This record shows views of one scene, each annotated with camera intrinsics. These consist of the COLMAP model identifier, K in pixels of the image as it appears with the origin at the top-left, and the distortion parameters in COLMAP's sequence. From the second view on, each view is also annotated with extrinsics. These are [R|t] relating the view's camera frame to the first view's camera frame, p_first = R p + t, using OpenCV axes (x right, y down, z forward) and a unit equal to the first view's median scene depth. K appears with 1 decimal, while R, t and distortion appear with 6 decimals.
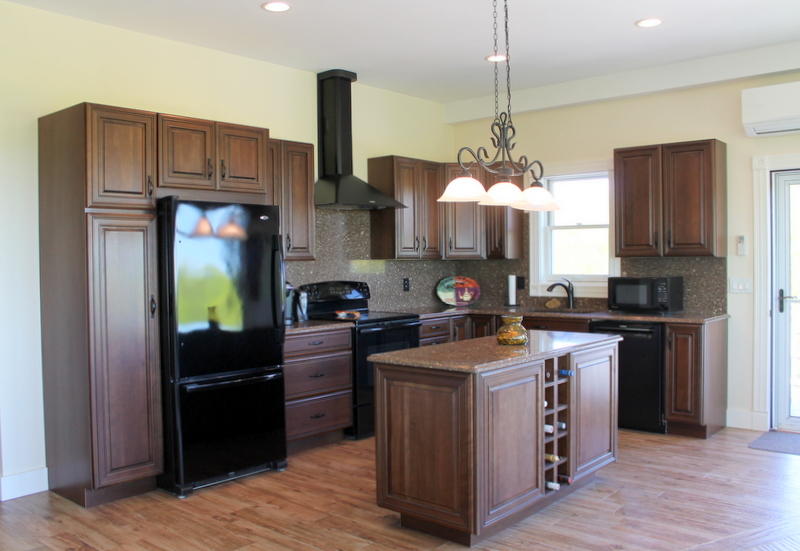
lens RADIAL K [[738.9, 0, 400.0], [0, 738.9, 275.5], [0, 0, 1]] dist [-0.099182, 0.002592]
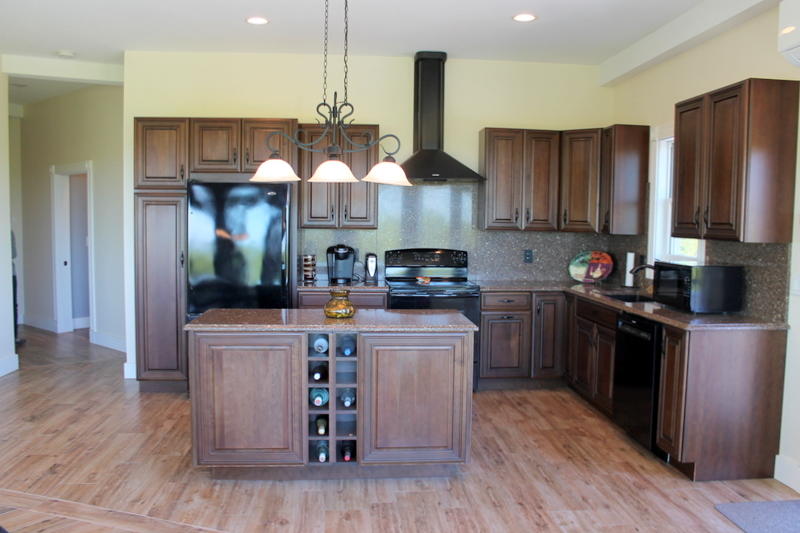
lens RADIAL K [[698.6, 0, 400.0], [0, 698.6, 266.5], [0, 0, 1]] dist [-0.141417, 0.092728]
pose [[0.712588, 0.070301, -0.698051, 0.748355], [-0.038073, 0.997376, 0.061581, -0.034350], [0.700548, -0.017305, 0.713395, 0.306779]]
